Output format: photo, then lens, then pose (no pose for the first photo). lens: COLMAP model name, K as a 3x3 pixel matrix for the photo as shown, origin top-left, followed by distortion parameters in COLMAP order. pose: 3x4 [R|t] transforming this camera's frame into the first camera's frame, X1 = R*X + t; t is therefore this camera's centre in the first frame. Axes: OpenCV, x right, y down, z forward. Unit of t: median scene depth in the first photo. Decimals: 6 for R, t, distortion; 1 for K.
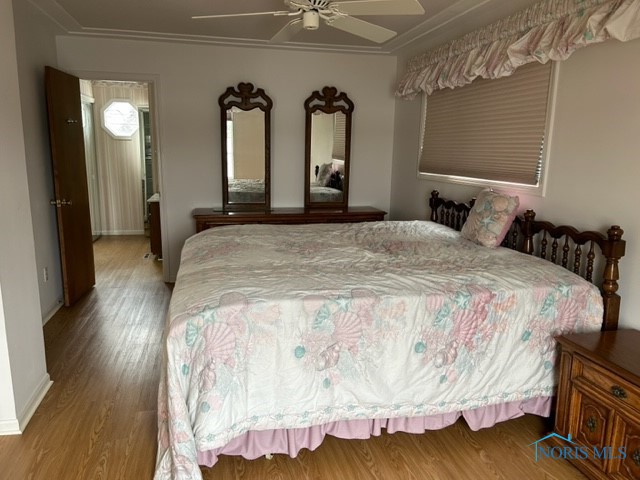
lens RADIAL K [[483.8, 0, 324.1], [0, 483.8, 243.7], [0, 0, 1]] dist [0.057916, -0.056627]
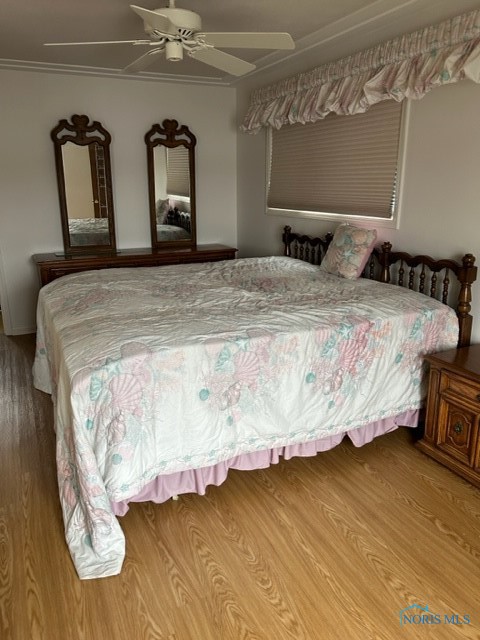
lens RADIAL K [[483.8, 0, 245.8], [0, 483.8, 321.0], [0, 0, 1]] dist [0.057916, -0.056627]
pose [[0.977837, -0.076467, 0.194904, -0.129091], [0.059436, 0.994003, 0.091788, -0.016439], [-0.200754, -0.078169, 0.976518, -0.000051]]
